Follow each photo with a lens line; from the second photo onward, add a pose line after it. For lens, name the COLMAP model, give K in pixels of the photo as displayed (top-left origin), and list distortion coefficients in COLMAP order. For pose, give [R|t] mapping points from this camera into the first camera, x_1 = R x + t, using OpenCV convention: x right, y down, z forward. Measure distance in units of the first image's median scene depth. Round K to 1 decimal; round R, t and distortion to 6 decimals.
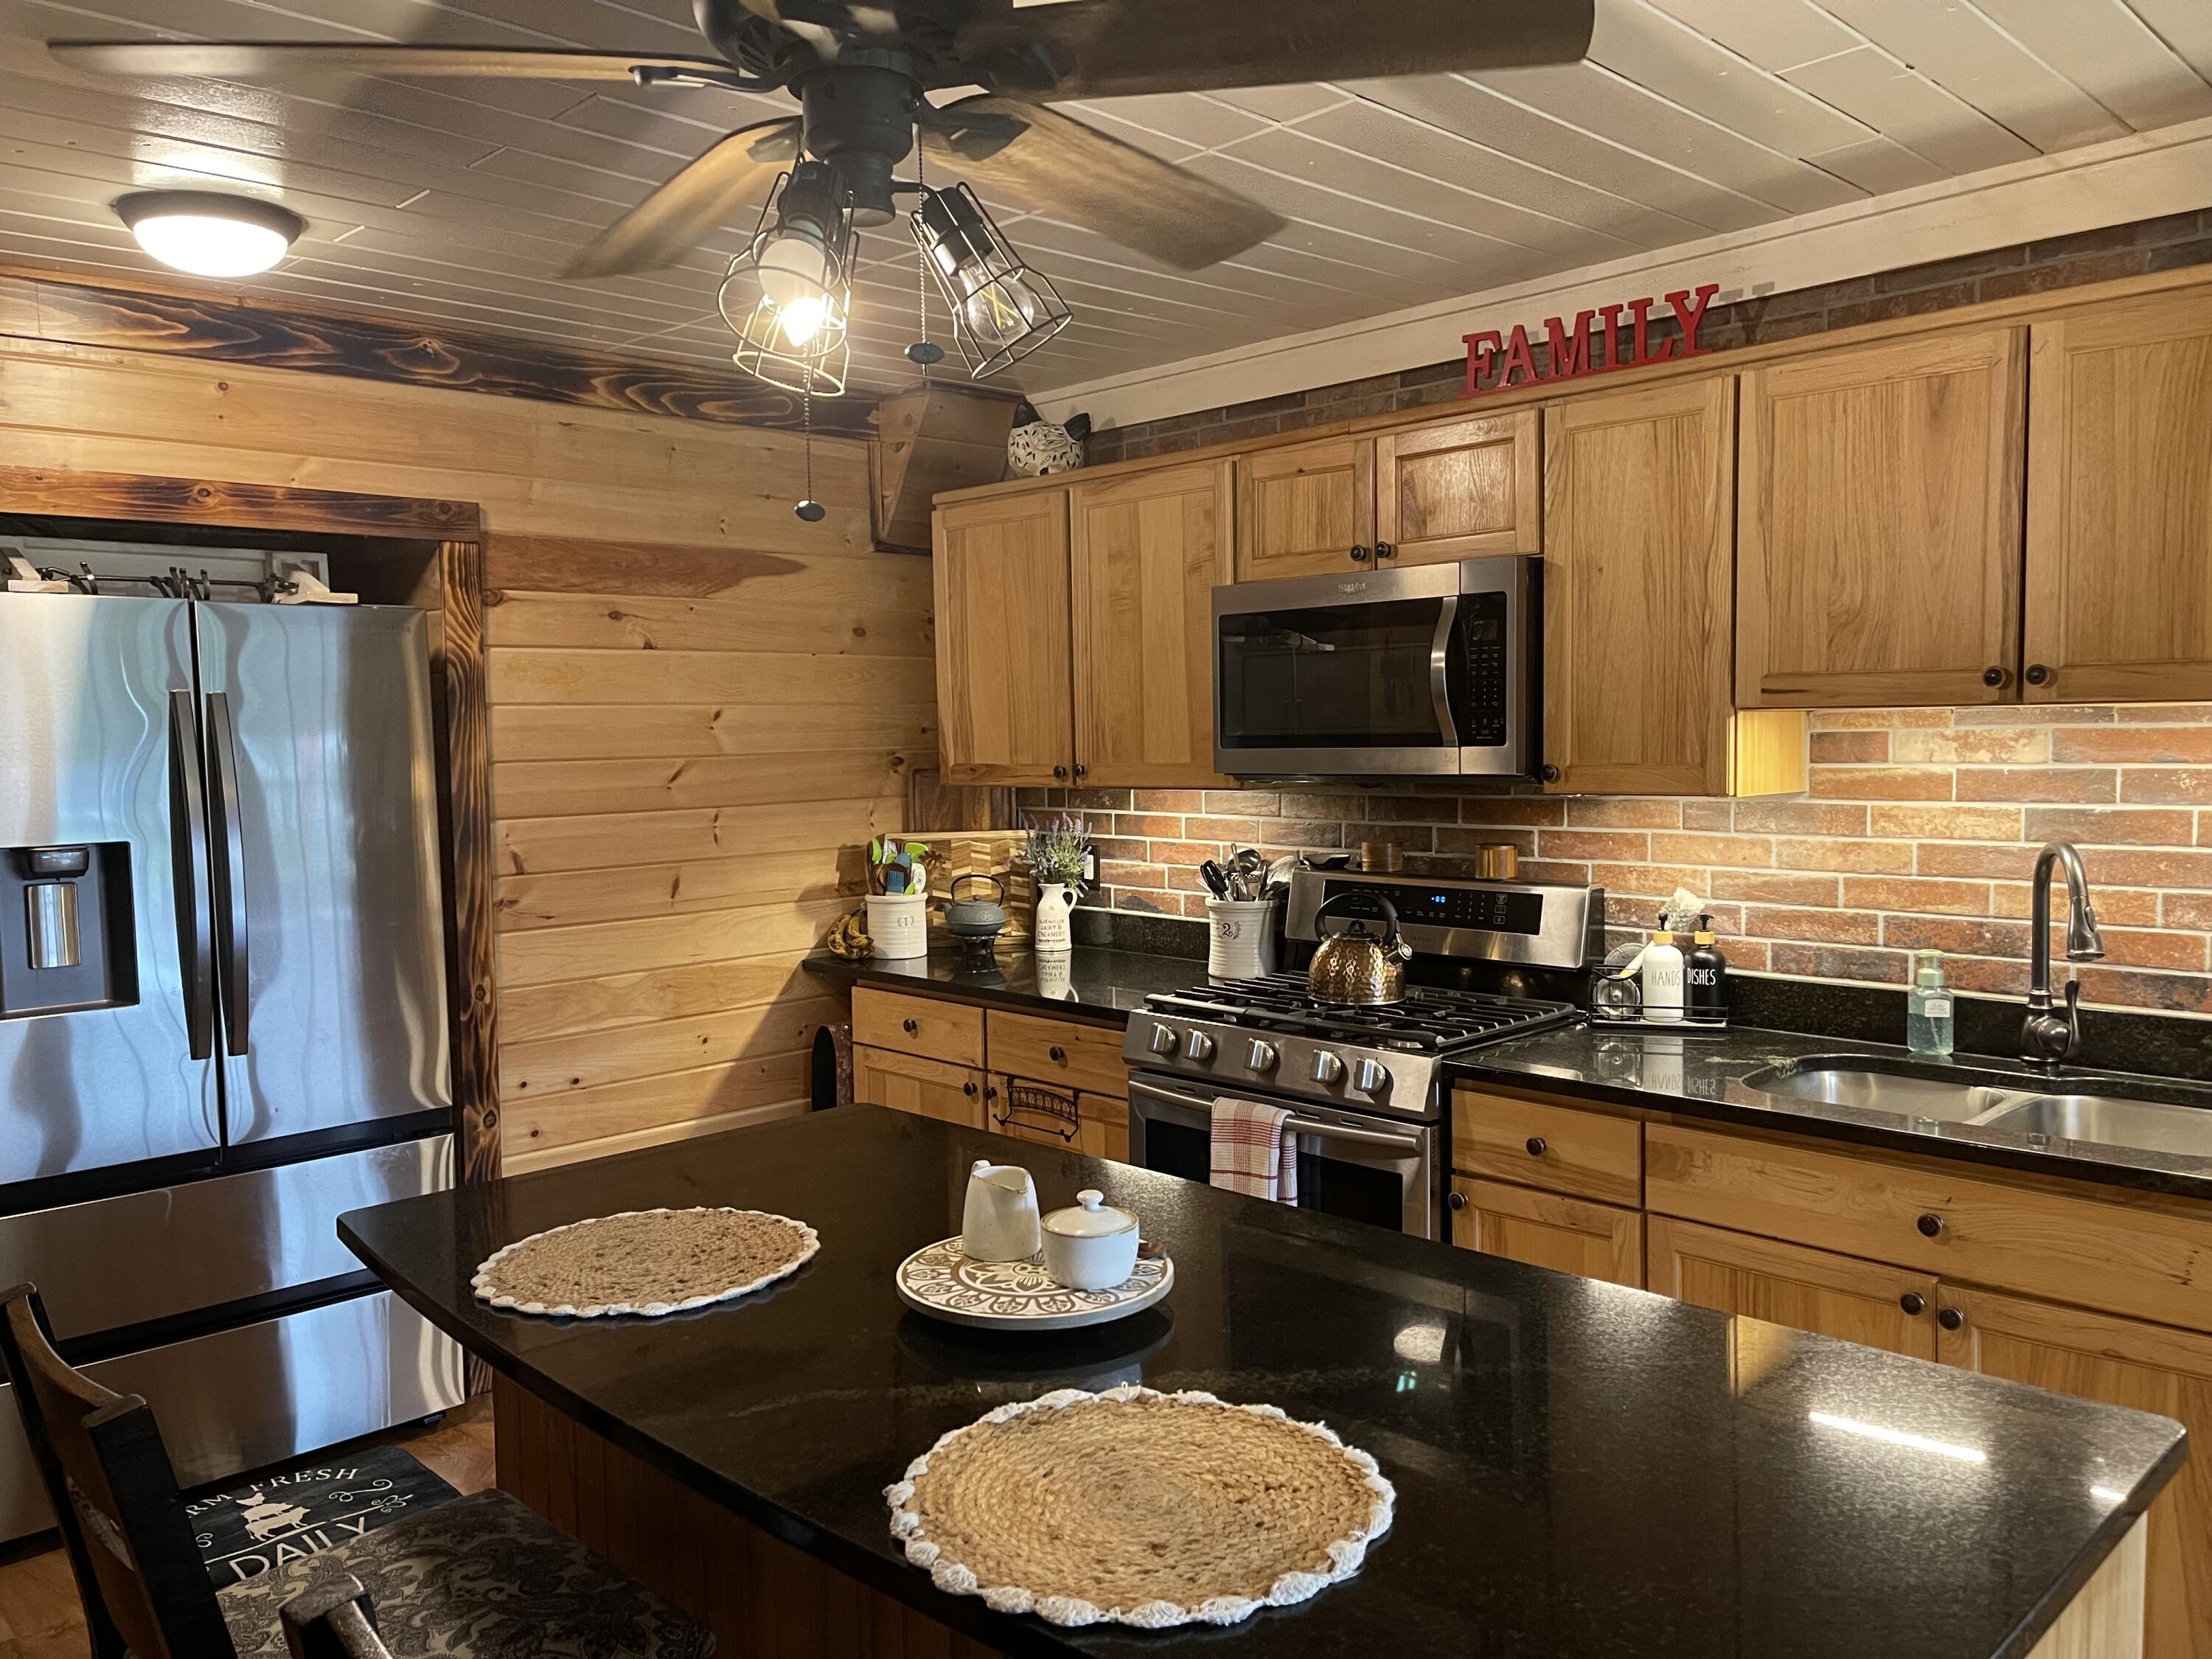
lens RADIAL K [[1661.7, 0, 1108.8], [0, 1661.7, 837.8], [0, 0, 1]] dist [0.035958, 0.000195]
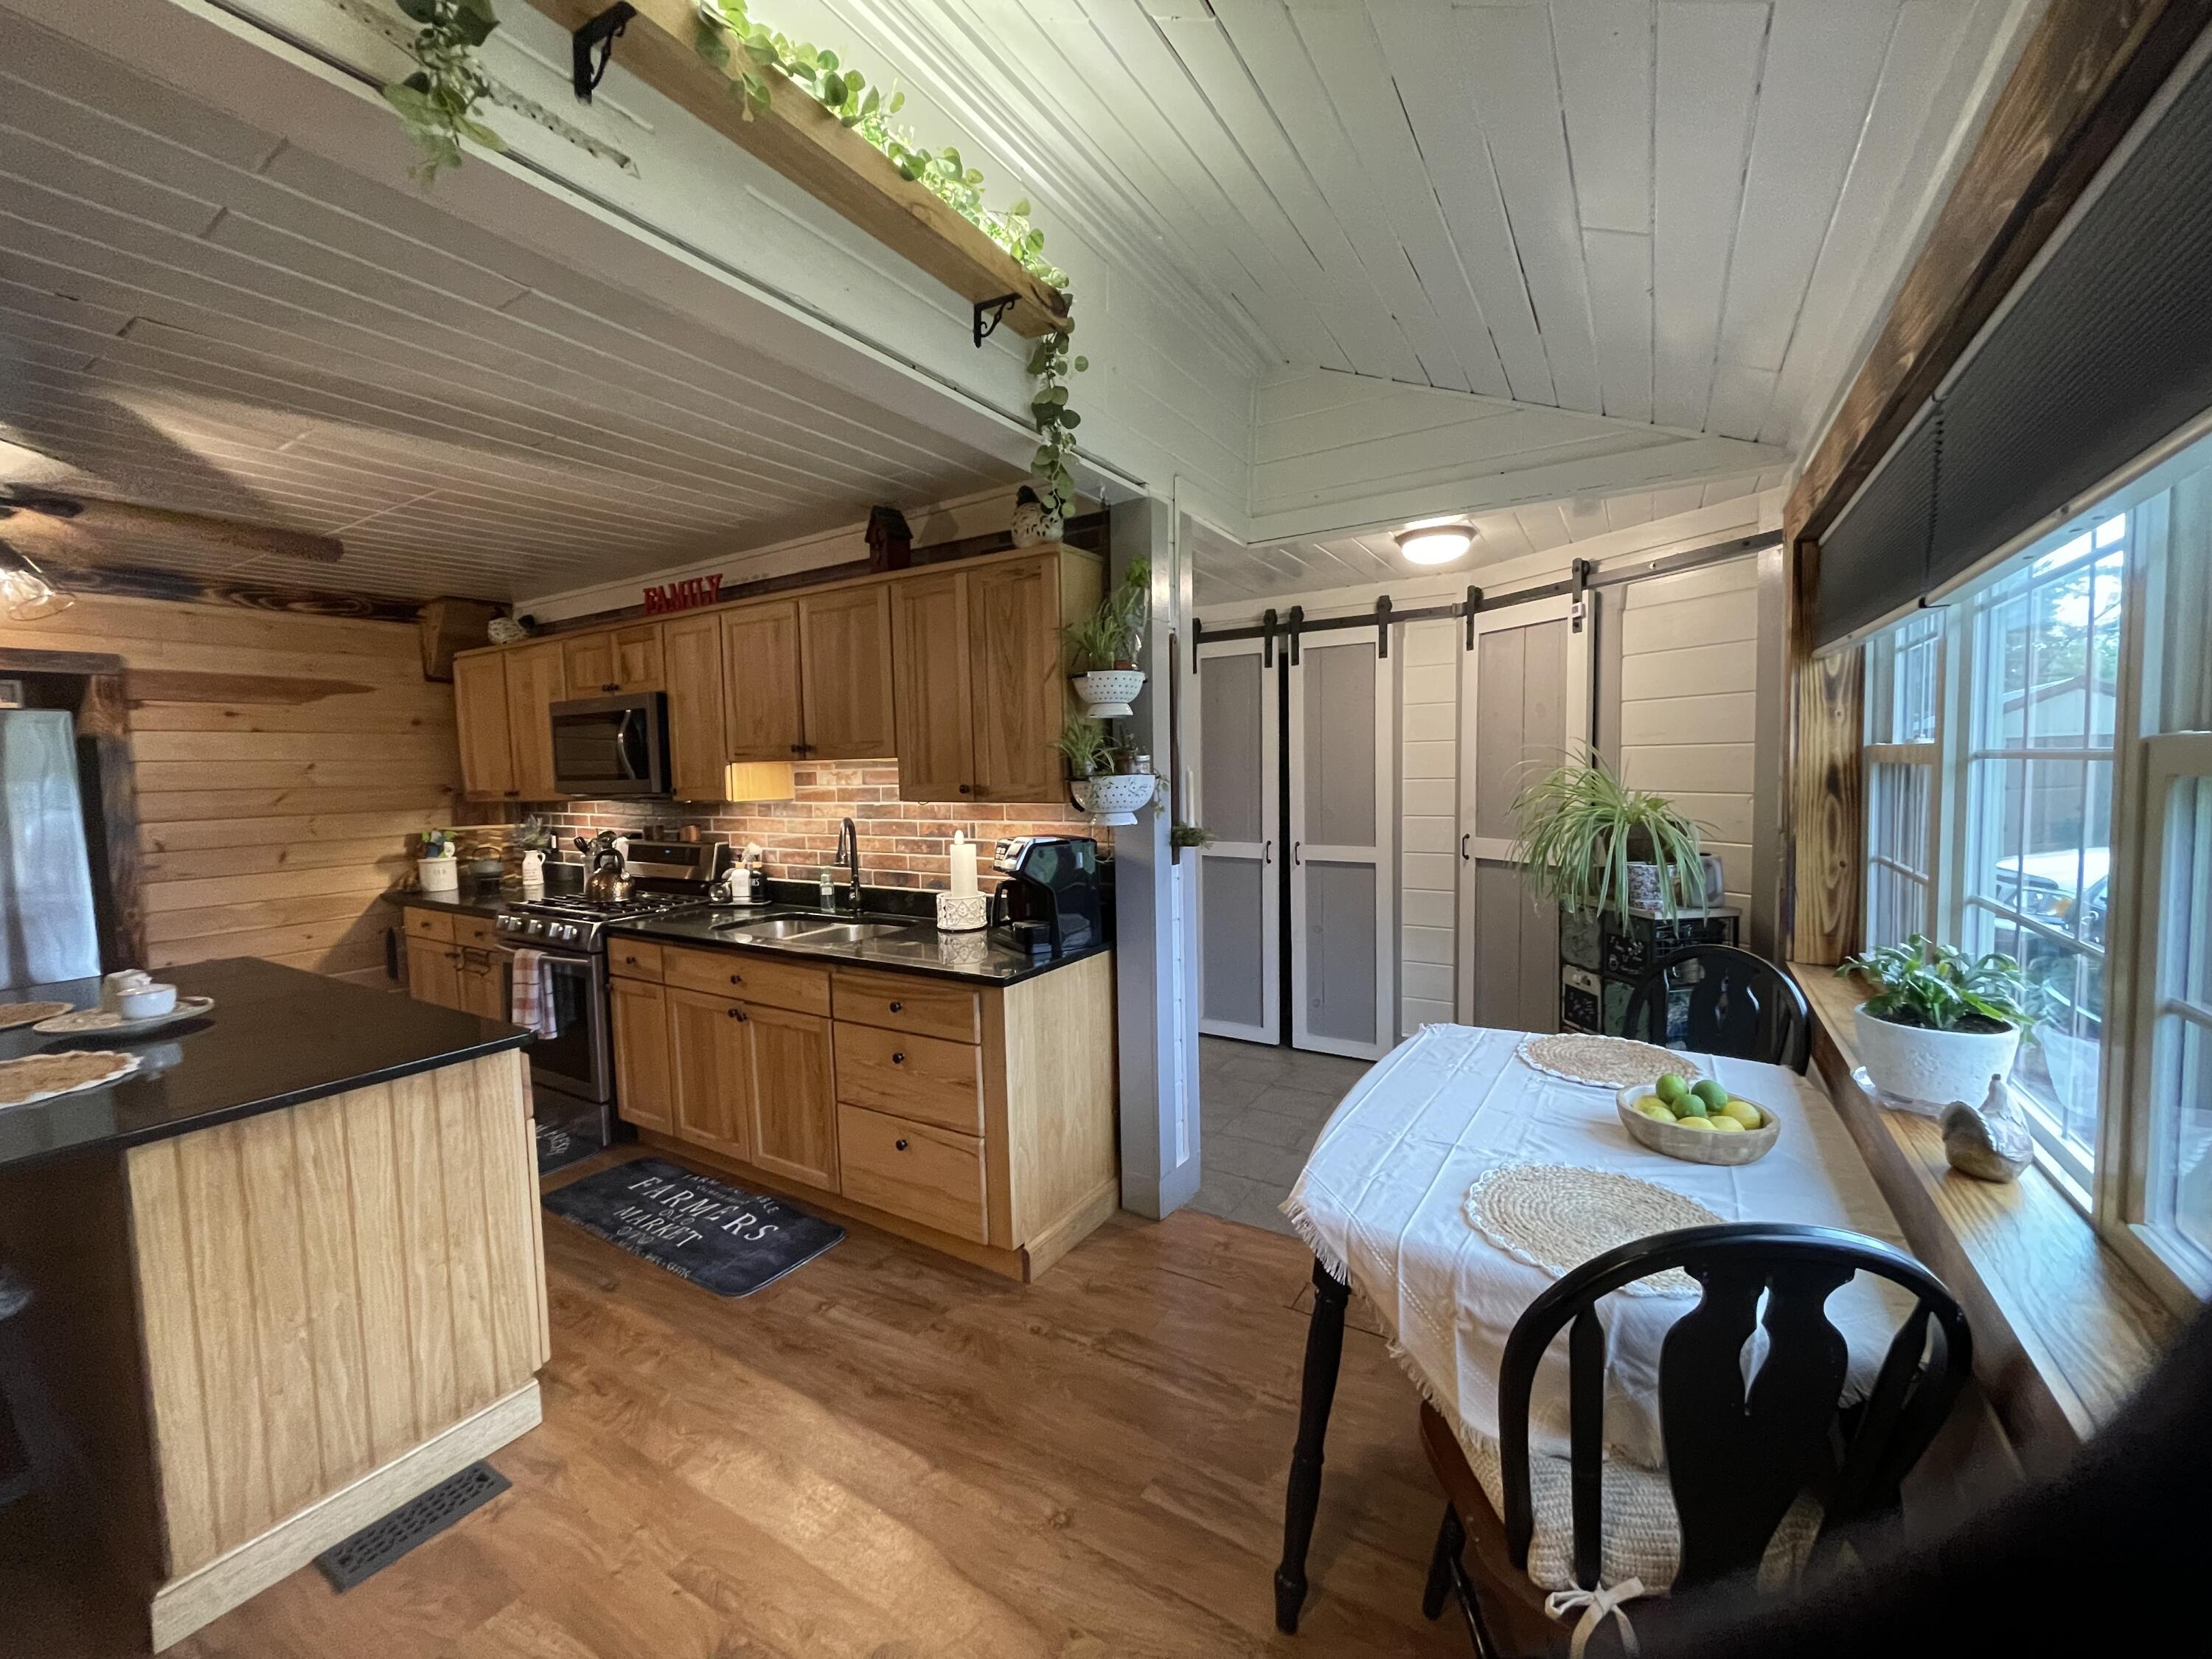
lens RADIAL K [[889.7, 0, 1096.1], [0, 889.7, 829.0], [0, 0, 1]] dist [-0.002481, 0.000049]
pose [[0.971240, -0.021320, 0.237147, 0.433292], [0.021212, 0.999770, 0.003007, 0.015289], [-0.237157, 0.002110, 0.971469, -0.217635]]
